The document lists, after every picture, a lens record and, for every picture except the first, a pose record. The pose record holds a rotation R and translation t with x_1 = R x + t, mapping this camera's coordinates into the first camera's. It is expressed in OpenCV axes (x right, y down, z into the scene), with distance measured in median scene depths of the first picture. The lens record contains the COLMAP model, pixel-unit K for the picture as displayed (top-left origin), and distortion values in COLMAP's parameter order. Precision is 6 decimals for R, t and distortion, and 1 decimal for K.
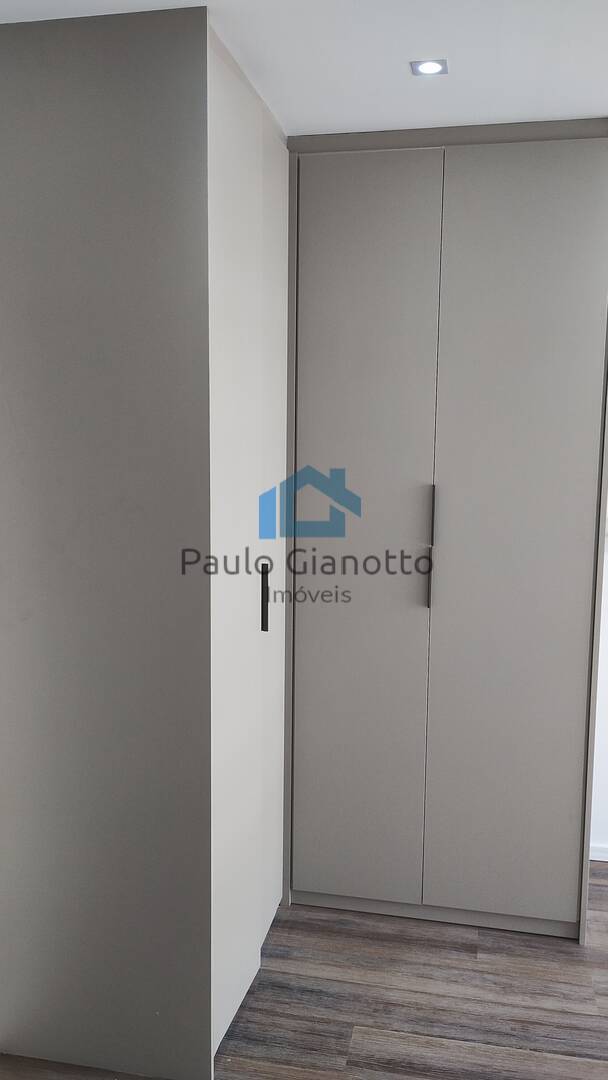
lens RADIAL K [[905.7, 0, 303.4], [0, 905.7, 545.8], [0, 0, 1]] dist [0.036440, -0.047487]
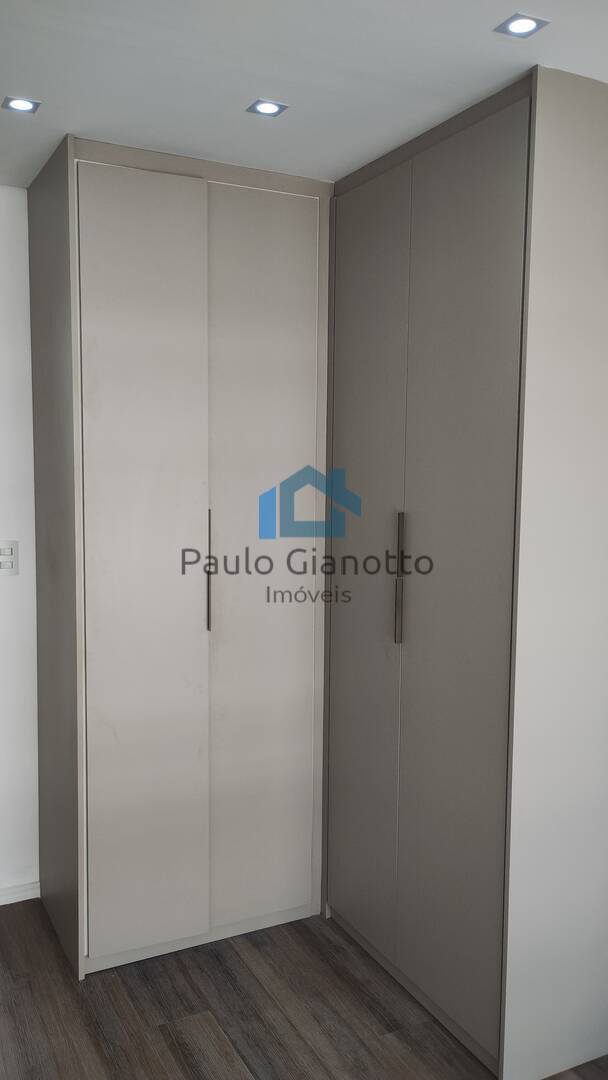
lens RADIAL K [[905.7, 0, 303.1], [0, 905.7, 534.3], [0, 0, 1]] dist [0.036440, -0.047487]
pose [[0.641688, 0.075192, -0.763271, 0.838107], [-0.126721, 0.991899, -0.008820, -0.020746], [0.756425, 0.102382, 0.646018, 0.328668]]
